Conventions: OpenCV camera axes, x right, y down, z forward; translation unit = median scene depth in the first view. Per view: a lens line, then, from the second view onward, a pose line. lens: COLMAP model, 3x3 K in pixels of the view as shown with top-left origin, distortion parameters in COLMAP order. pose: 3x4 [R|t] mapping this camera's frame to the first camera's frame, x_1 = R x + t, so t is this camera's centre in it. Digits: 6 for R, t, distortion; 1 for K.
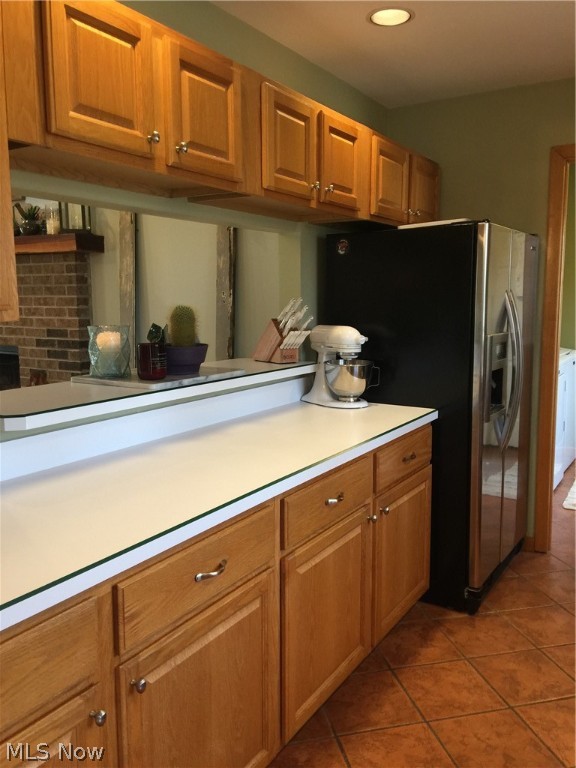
lens RADIAL K [[648.5, 0, 286.8], [0, 648.5, 381.2], [0, 0, 1]] dist [-0.002161, -0.003961]
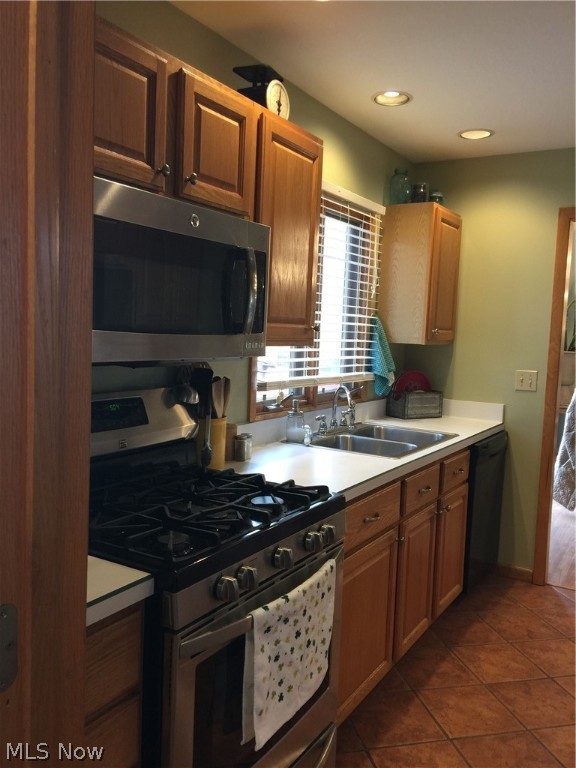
lens RADIAL K [[648.5, 0, 289.2], [0, 648.5, 386.3], [0, 0, 1]] dist [-0.002161, -0.003961]
pose [[0.999034, 0.043901, -0.001935, 0.187061], [-0.043944, 0.997948, -0.046570, -0.042788], [-0.000113, 0.046610, 0.998913, 0.306940]]
